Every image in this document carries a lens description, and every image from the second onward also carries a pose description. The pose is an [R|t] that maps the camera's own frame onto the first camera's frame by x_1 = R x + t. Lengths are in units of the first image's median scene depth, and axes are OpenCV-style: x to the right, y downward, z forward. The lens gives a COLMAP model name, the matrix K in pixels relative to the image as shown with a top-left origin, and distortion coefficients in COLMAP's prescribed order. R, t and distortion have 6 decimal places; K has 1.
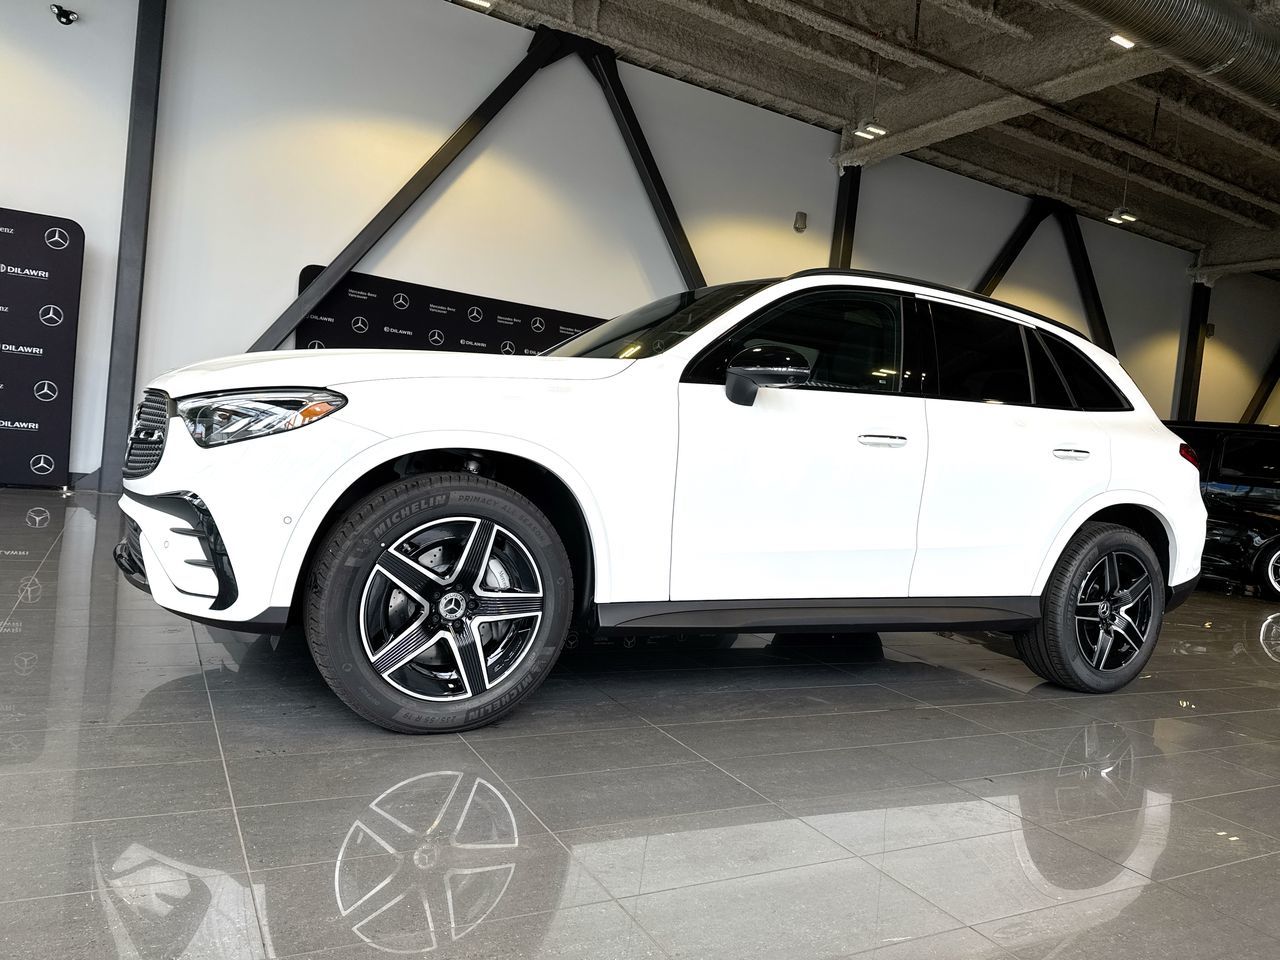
lens RADIAL K [[911.9, 0, 637.2], [0, 911.9, 479.0], [0, 0, 1]] dist [0.063730, -0.070063]
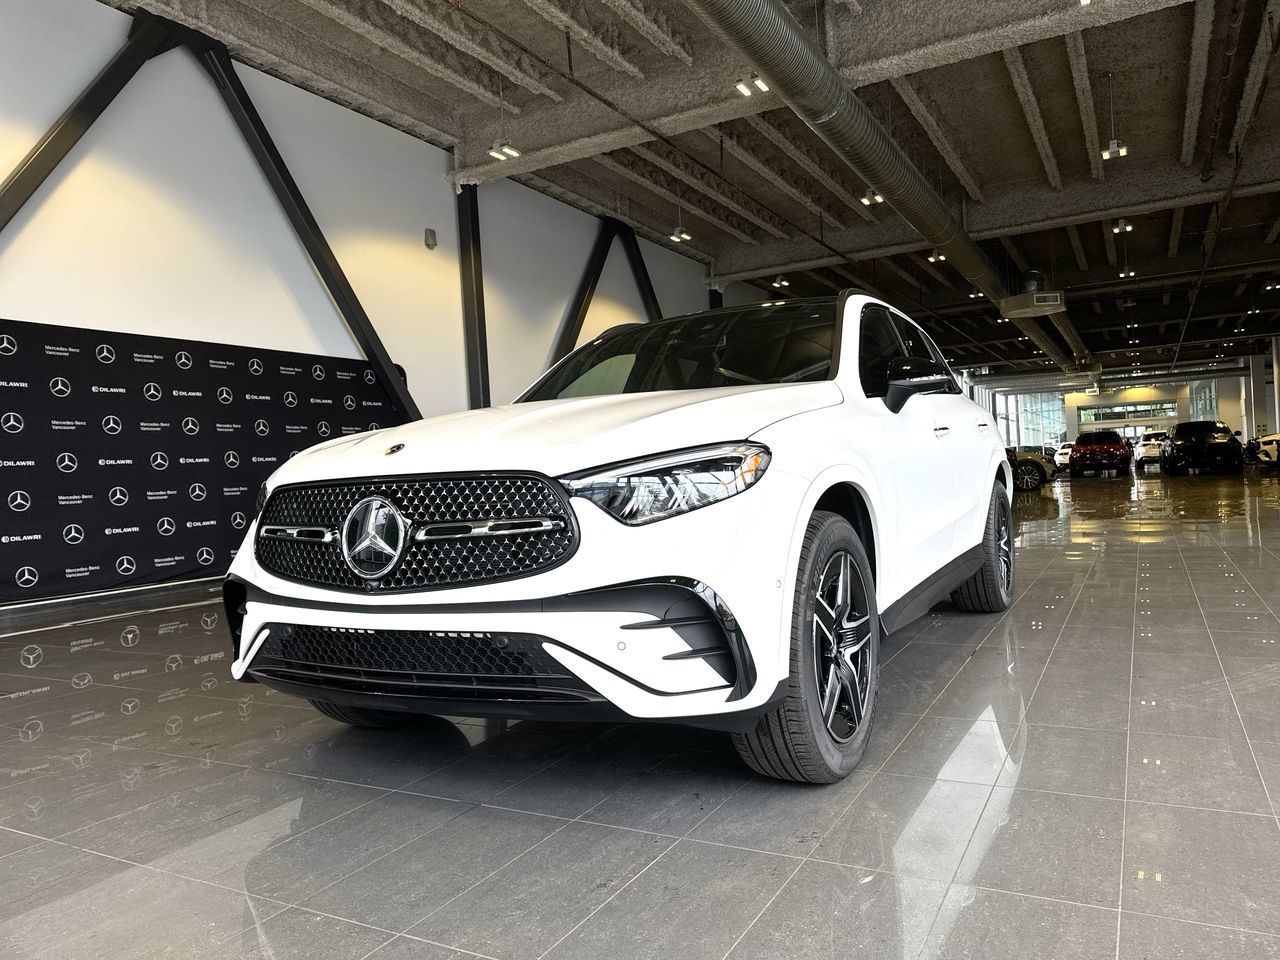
lens RADIAL K [[911.9, 0, 637.2], [0, 911.9, 479.0], [0, 0, 1]] dist [0.063730, -0.070063]
pose [[0.840433, -0.142952, 0.522721, -0.226437], [0.149889, 0.988269, 0.029277, -0.025266], [-0.520774, 0.053745, 0.852001, 0.069317]]
